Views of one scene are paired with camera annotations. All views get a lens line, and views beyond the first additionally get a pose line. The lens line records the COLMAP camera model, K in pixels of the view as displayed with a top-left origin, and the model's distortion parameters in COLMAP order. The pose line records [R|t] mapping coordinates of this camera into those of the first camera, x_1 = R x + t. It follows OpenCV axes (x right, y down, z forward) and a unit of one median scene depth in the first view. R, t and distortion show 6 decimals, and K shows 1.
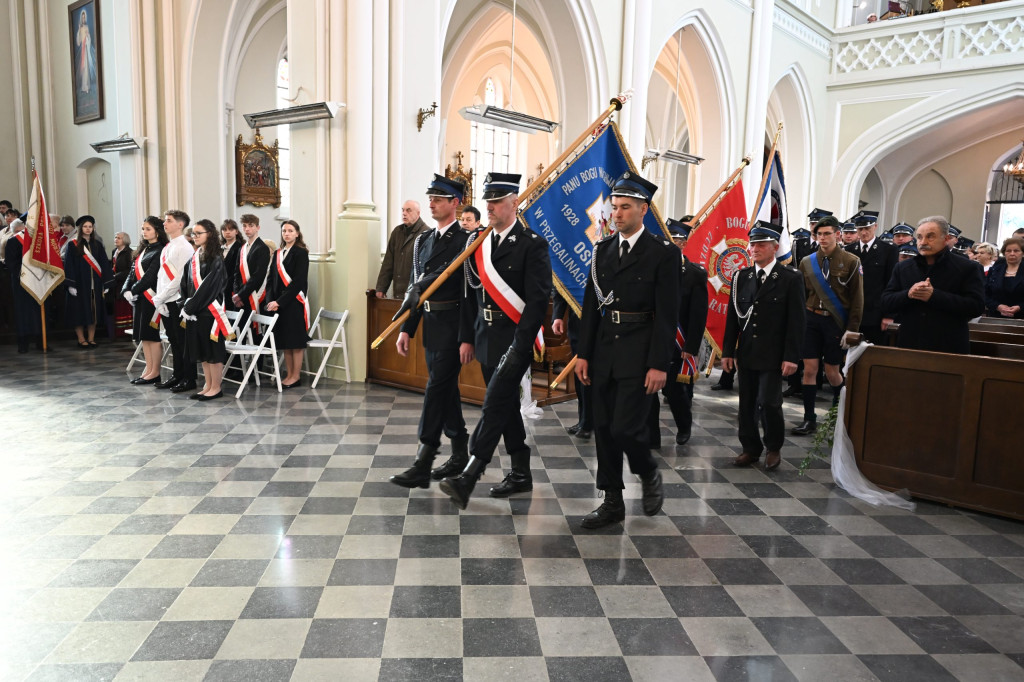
lens RADIAL K [[751.1, 0, 506.6], [0, 751.1, 340.3], [0, 0, 1]] dist [0.002811, 0.003183]
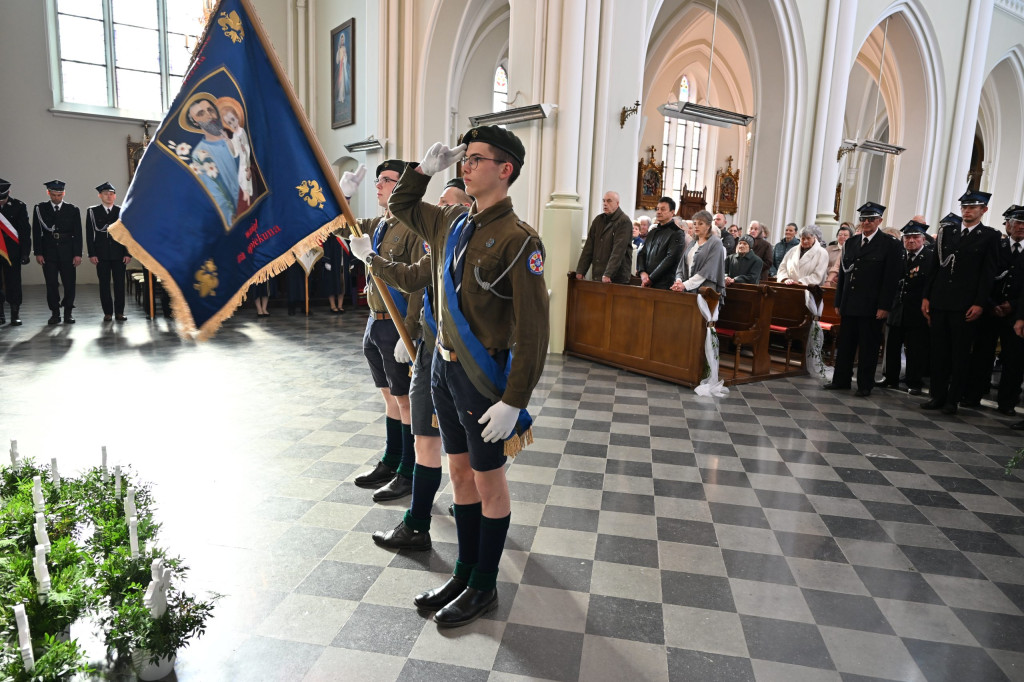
lens RADIAL K [[682.9, 0, 508.5], [0, 682.9, 337.0], [0, 0, 1]] dist [0.004607, 0.000950]
pose [[0.968304, 0.051005, -0.244511, -0.019351], [-0.044652, 0.998507, 0.031457, 0.001656], [0.245751, -0.019542, 0.969136, -0.012936]]
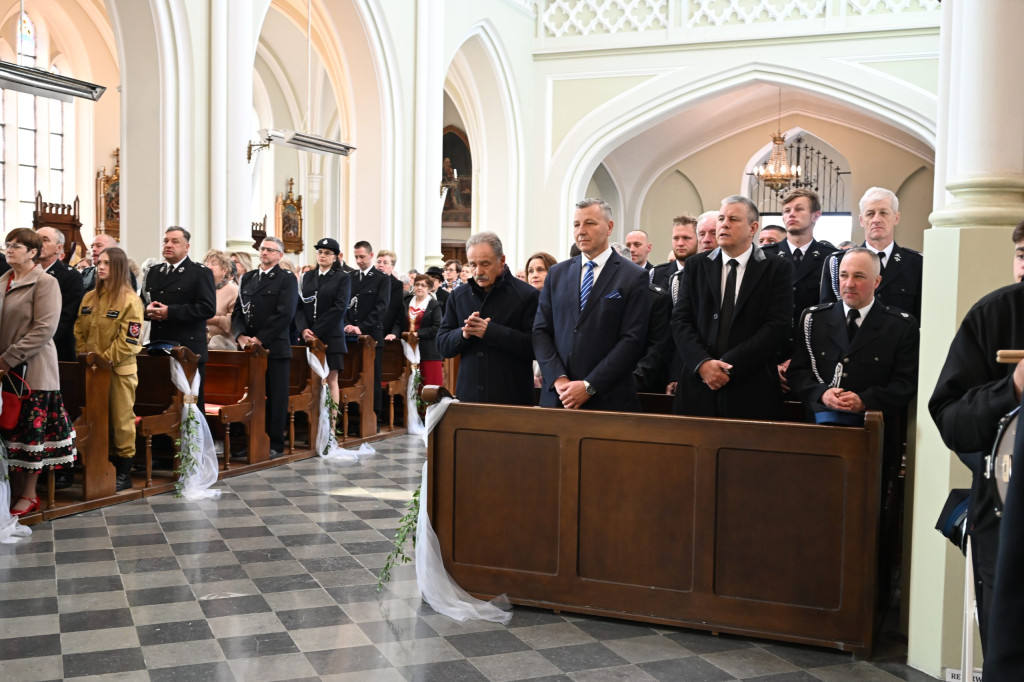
lens RADIAL K [[1145.1, 0, 512.0], [0, 1145.1, 341.0], [0, 0, 1]] dist [0.006404, 0.013876]
pose [[0.948344, -0.027063, 0.316087, 0.121811], [0.048722, 0.996959, -0.060819, 0.011789], [-0.313480, 0.073077, 0.946779, -0.052395]]
